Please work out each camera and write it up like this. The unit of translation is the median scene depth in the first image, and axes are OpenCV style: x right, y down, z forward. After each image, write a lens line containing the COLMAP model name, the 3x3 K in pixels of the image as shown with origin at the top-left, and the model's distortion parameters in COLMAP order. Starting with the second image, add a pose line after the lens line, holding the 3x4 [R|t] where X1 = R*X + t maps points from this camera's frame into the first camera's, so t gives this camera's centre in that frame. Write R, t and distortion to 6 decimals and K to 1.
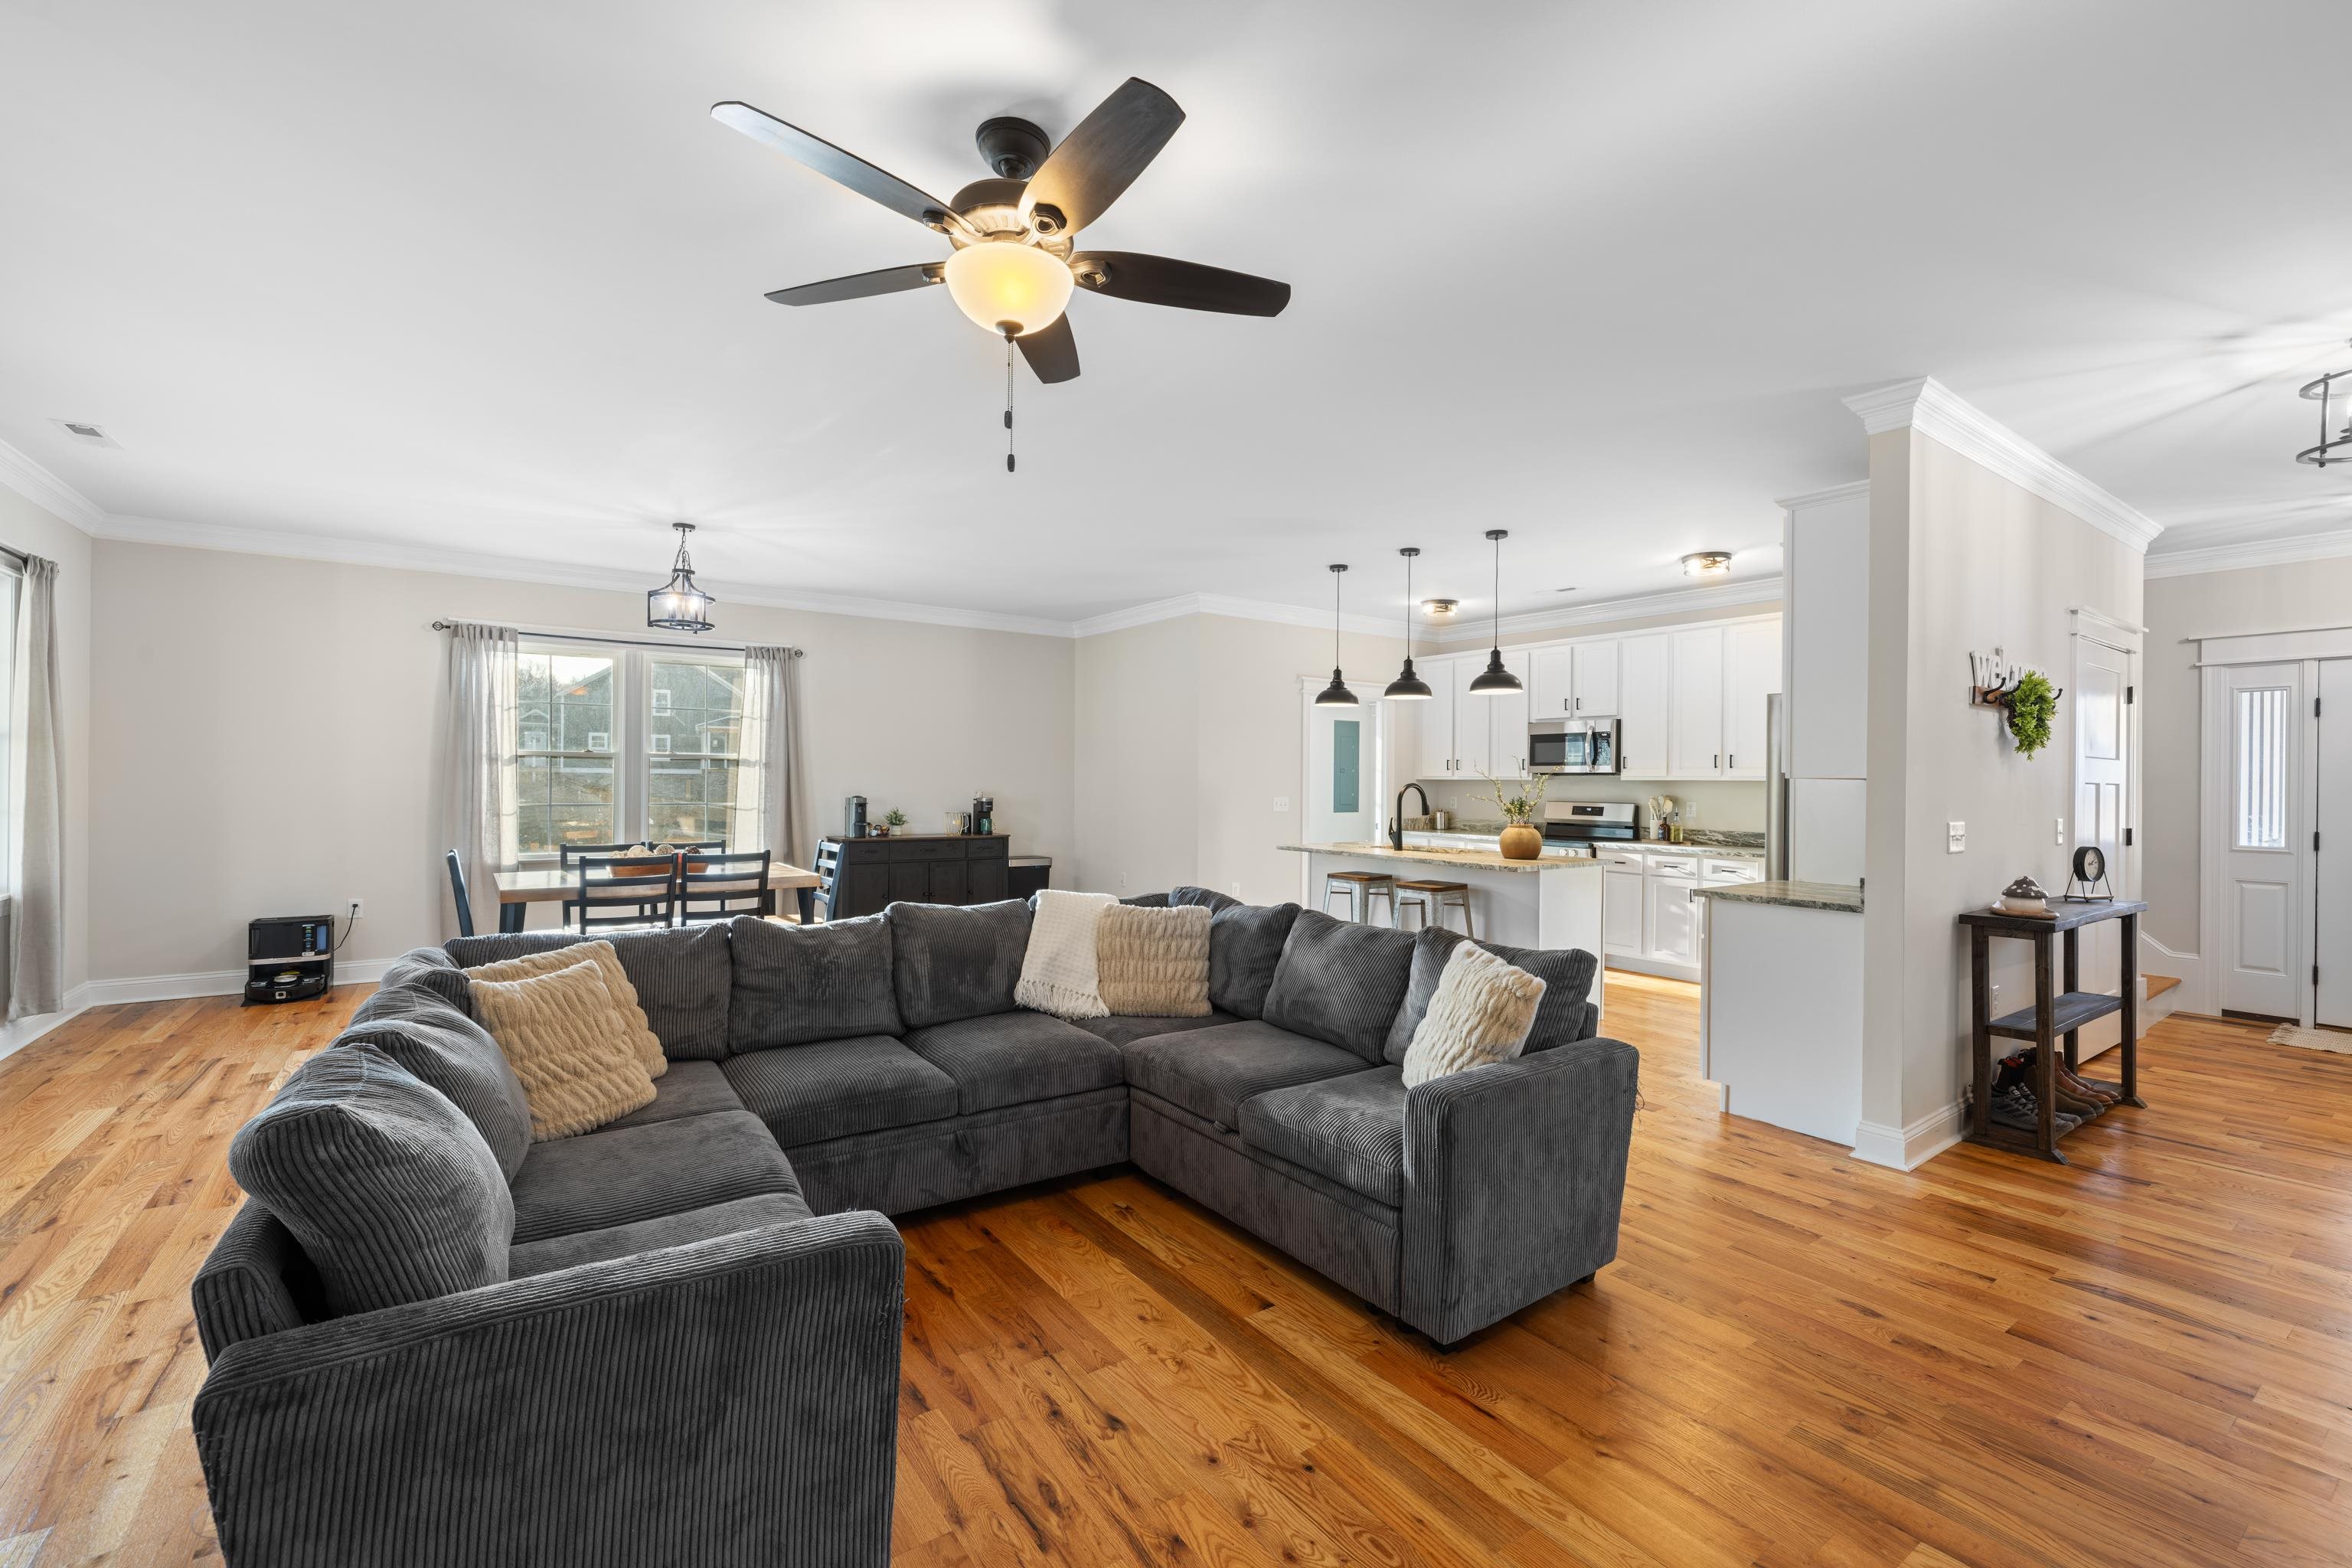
lens RADIAL K [[992.1, 0, 1173.3], [0, 992.1, 788.1], [0, 0, 1]] dist [0.001857, -0.000064]
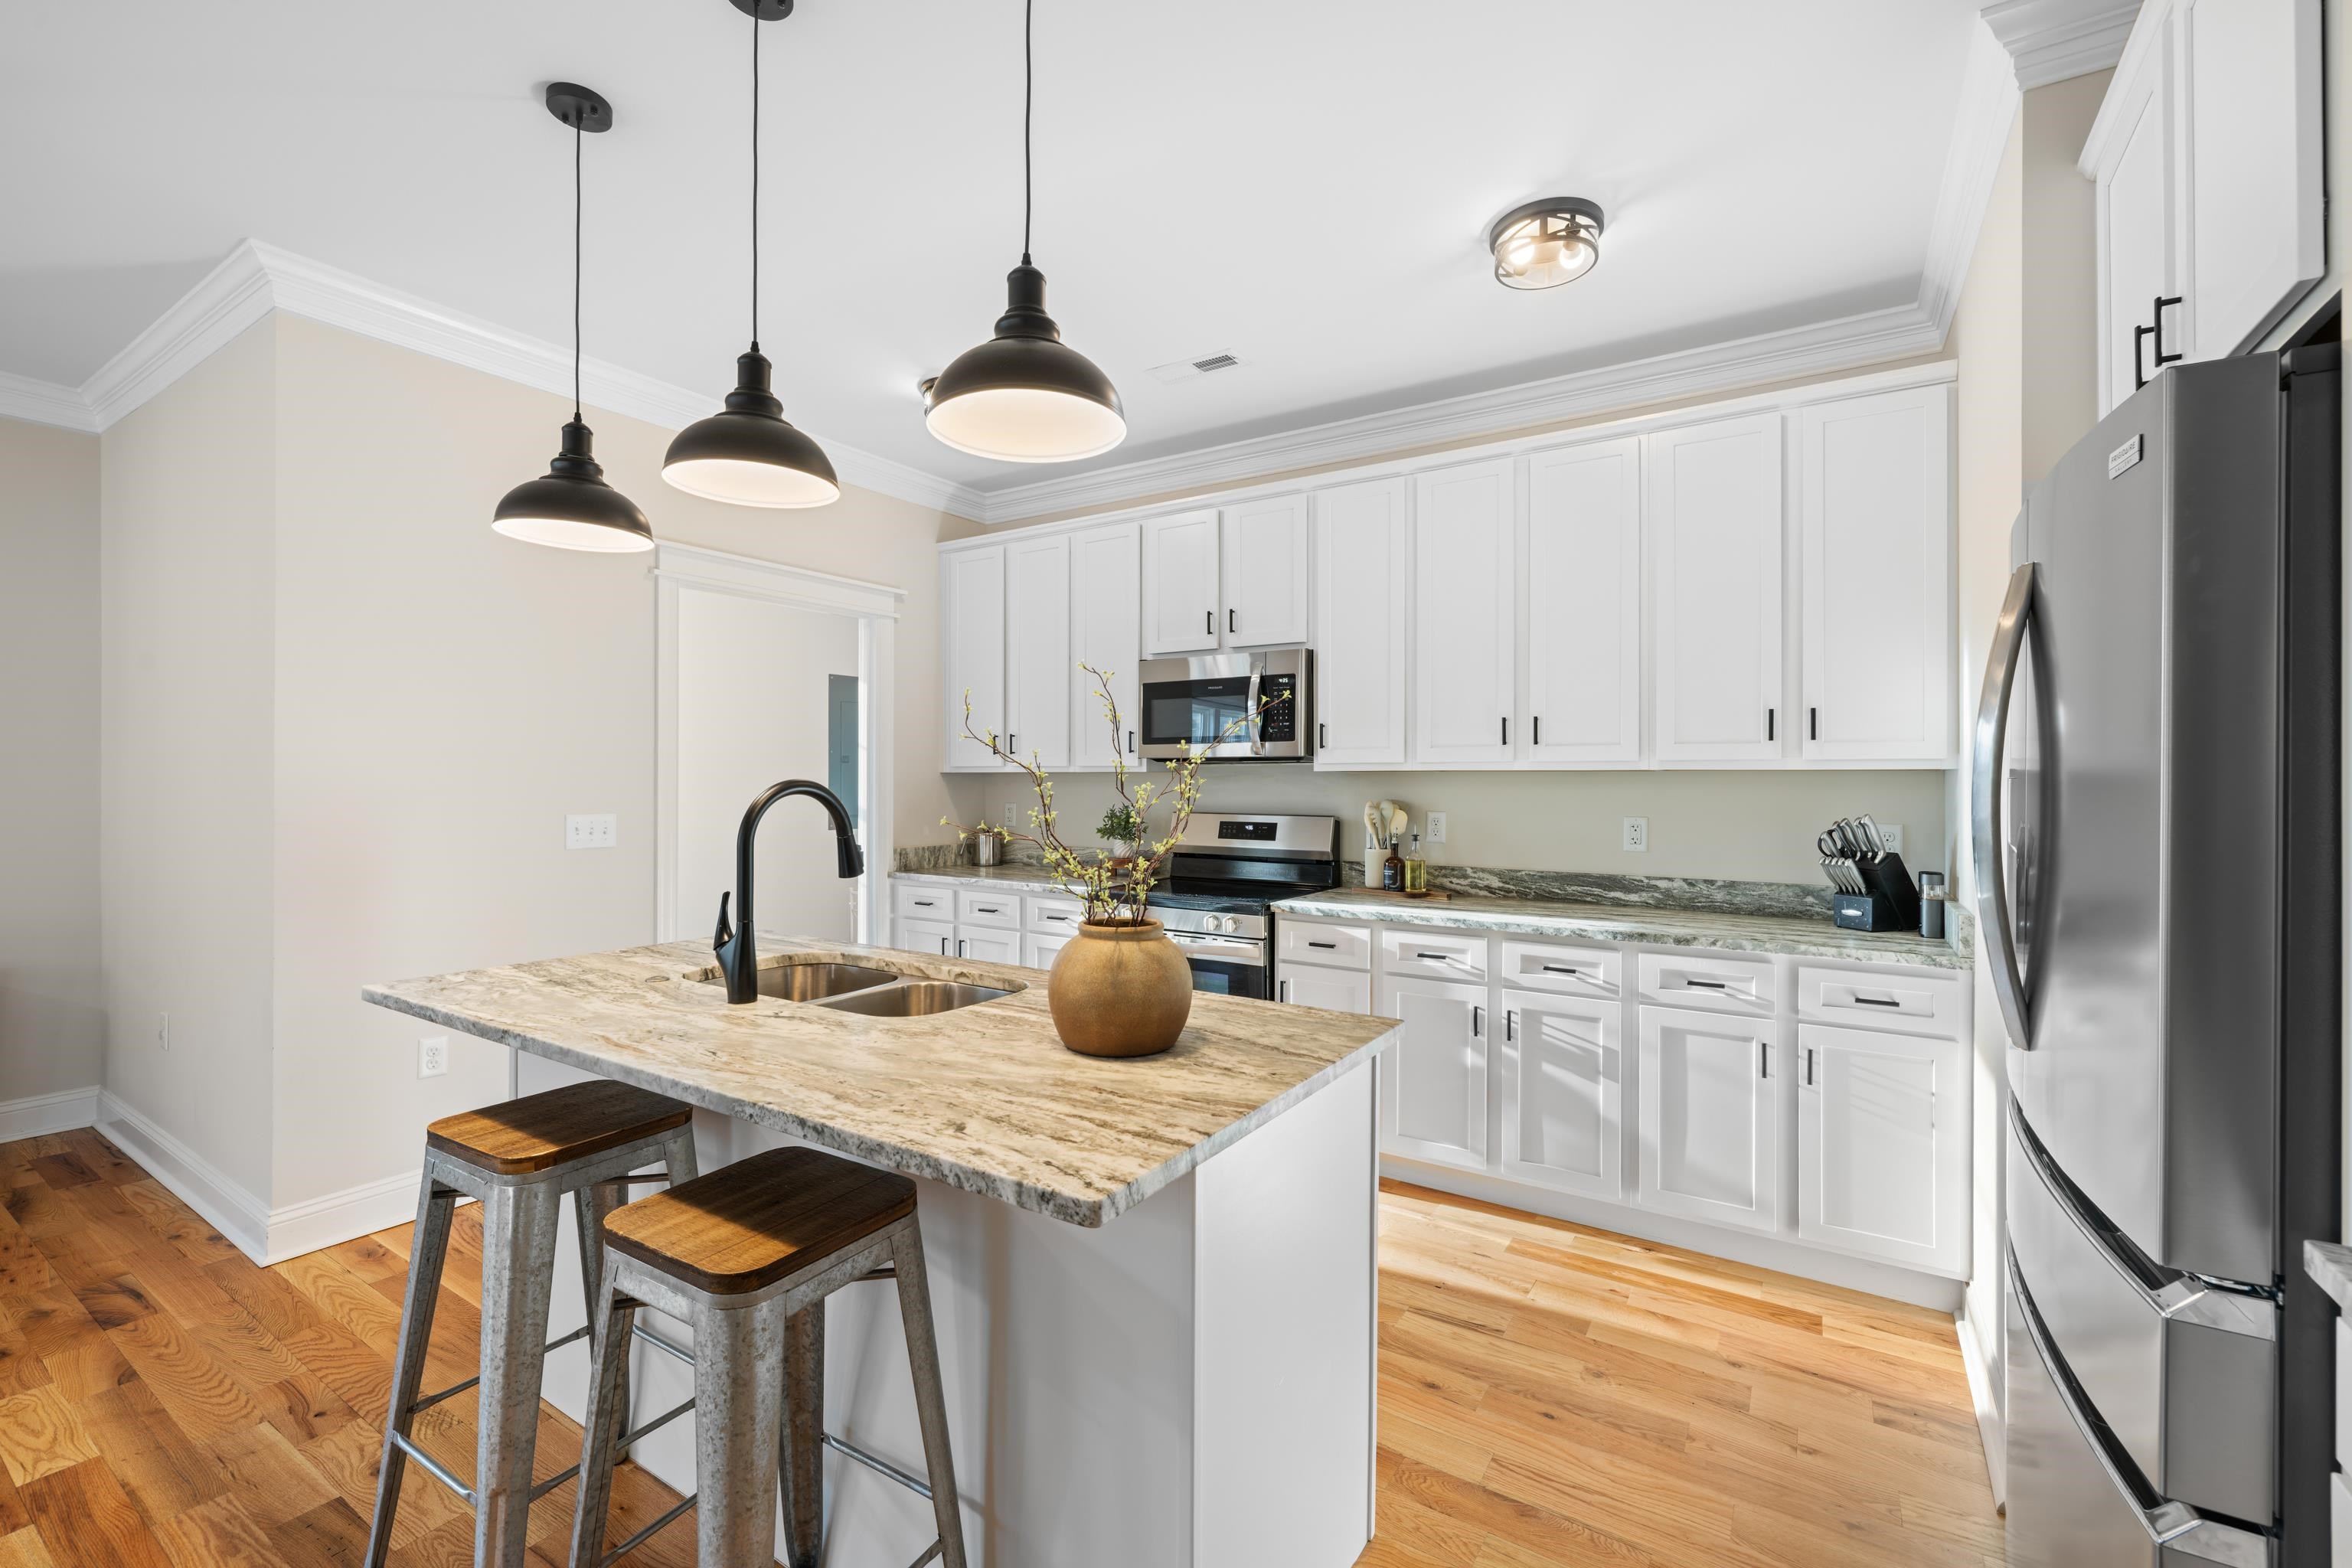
lens RADIAL K [[990.8, 0, 1177.2], [0, 990.8, 777.8], [0, 0, 1]] dist [0.000786, -0.000003]
pose [[0.926716, -0.005192, 0.375726, 0.208150], [0.008213, 0.999946, -0.006439, -0.002170], [-0.375672, 0.009053, 0.926708, 0.588950]]
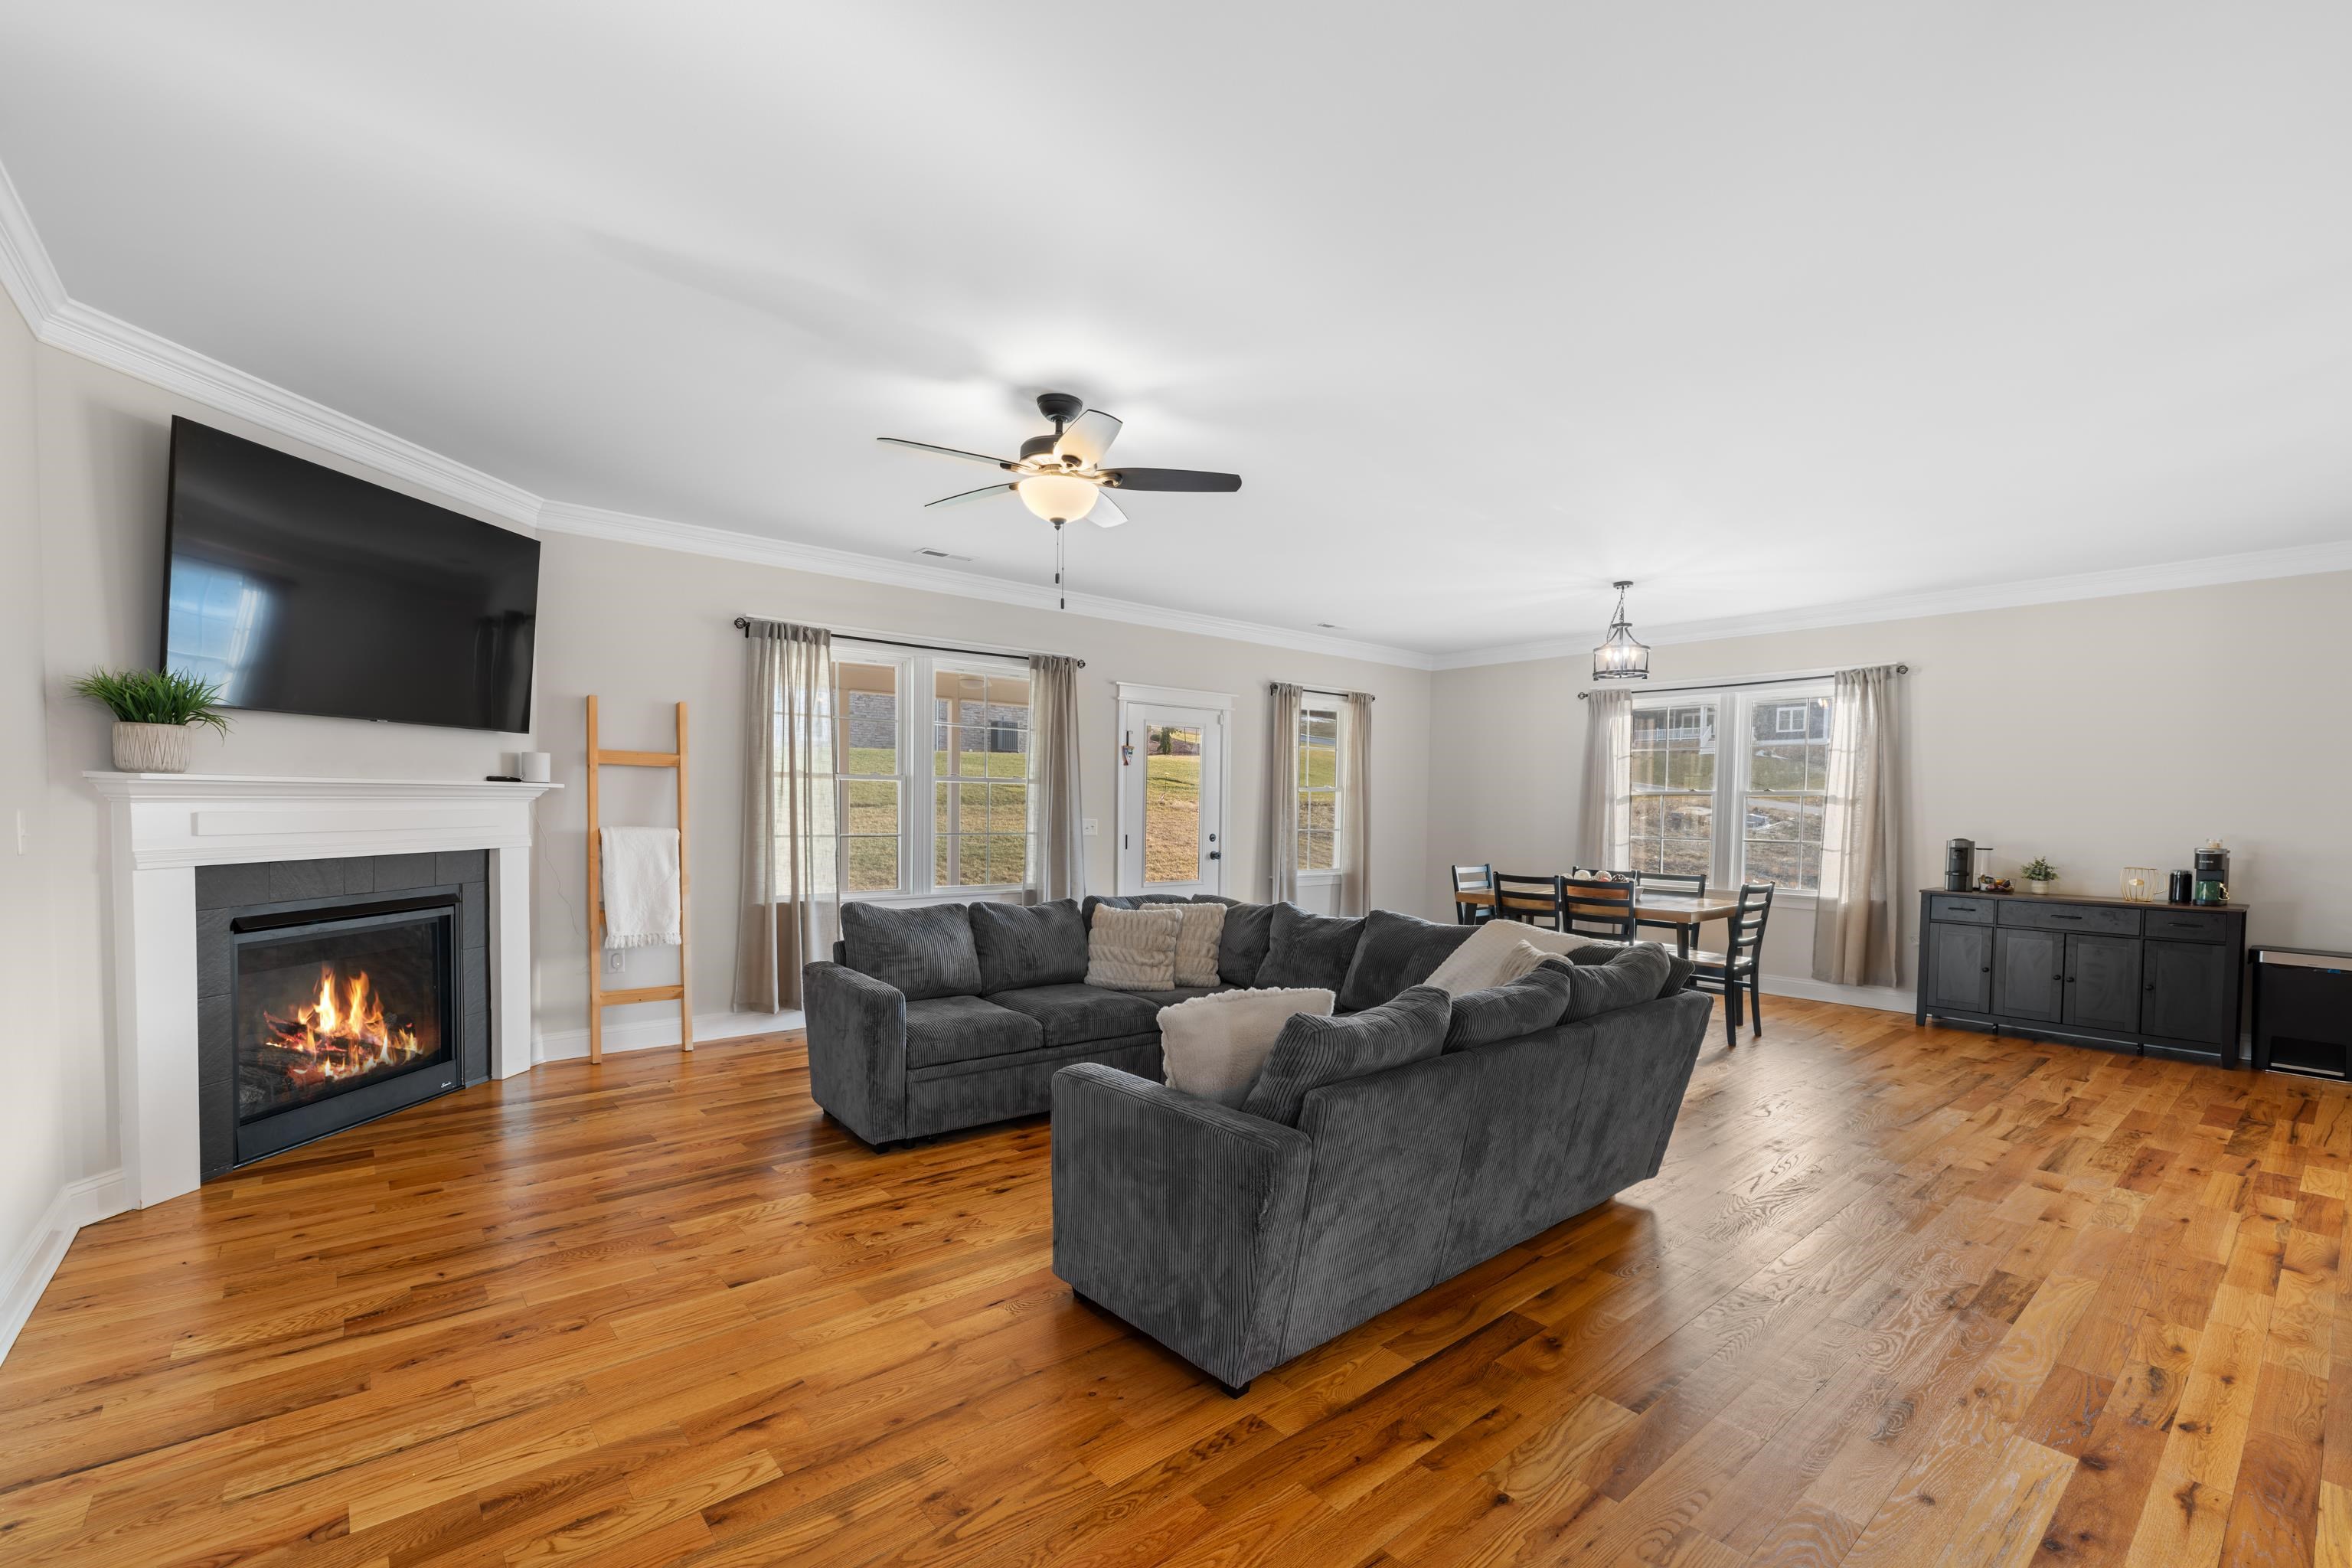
lens RADIAL K [[1011.2, 0, 1182.3], [0, 1011.2, 844.6], [0, 0, 1]] dist [0.000384, 0.000069]
pose [[0.093257, 0.029936, -0.995192, 0.476181], [-0.022406, 0.999358, 0.027961, 0.003908], [0.995390, 0.019691, 0.093868, 0.332502]]
